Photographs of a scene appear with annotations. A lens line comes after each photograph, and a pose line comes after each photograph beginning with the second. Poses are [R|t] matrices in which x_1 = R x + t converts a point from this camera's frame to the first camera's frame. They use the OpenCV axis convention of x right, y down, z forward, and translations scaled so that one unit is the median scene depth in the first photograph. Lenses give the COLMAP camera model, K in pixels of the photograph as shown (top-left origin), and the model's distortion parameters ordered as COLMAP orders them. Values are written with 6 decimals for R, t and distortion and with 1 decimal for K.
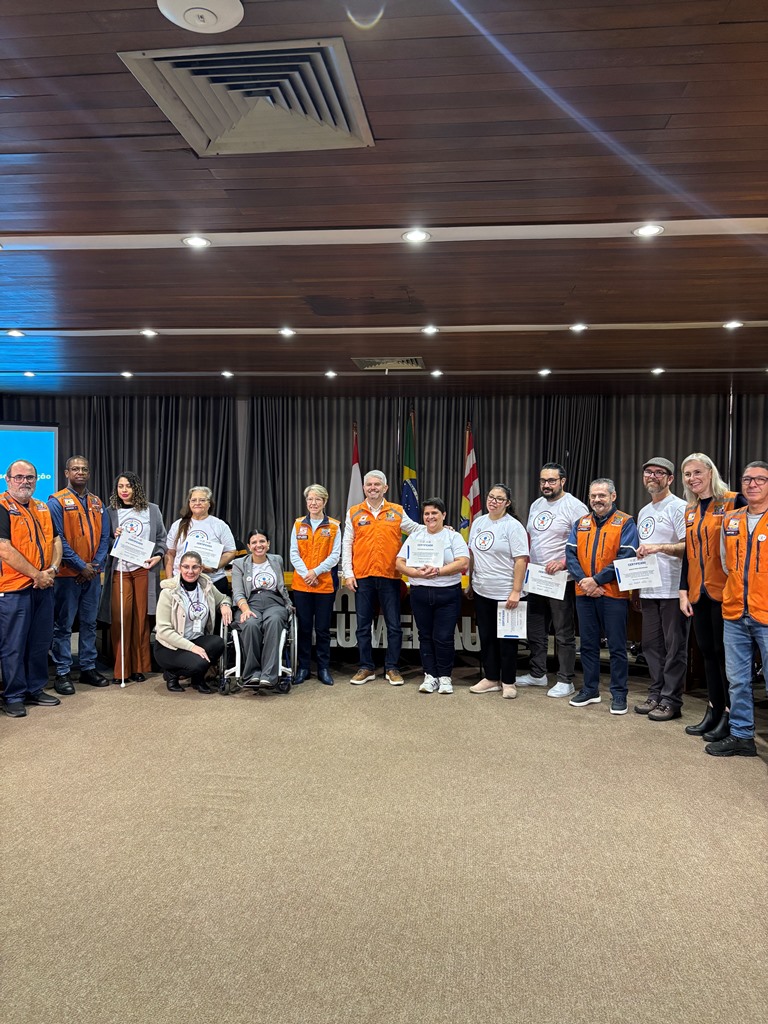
lens RADIAL K [[796.5, 0, 376.3], [0, 796.5, 511.2], [0, 0, 1]] dist [0.018494, -0.017451]
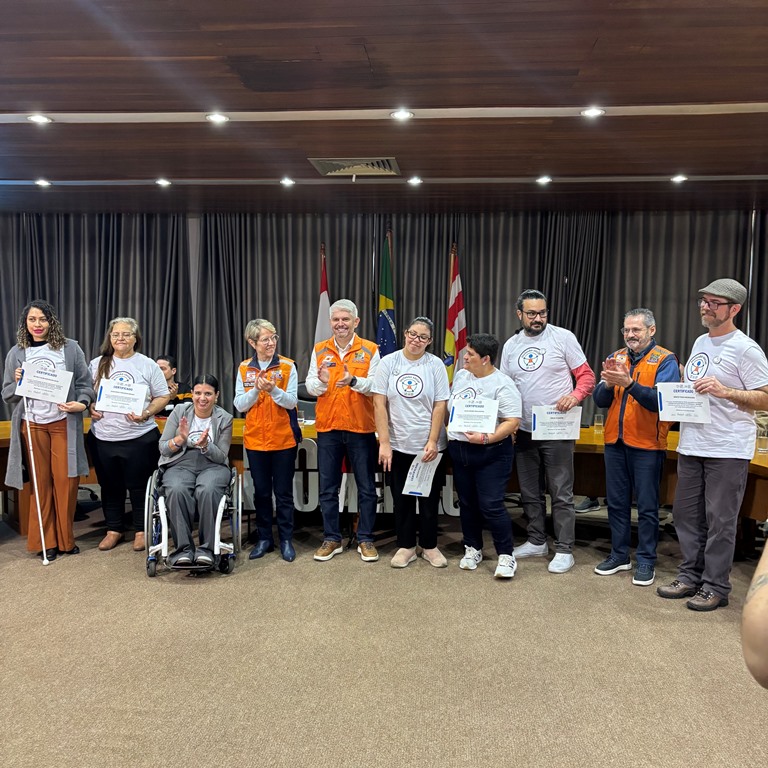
lens RADIAL K [[806.0, 0, 382.3], [0, 806.0, 387.4], [0, 0, 1]] dist [0.004904, 0.000000]
pose [[0.999708, -0.003126, 0.023952, 0.023272], [0.001806, 0.998487, 0.054951, -0.005116], [-0.024087, -0.054892, 0.998202, 0.164456]]
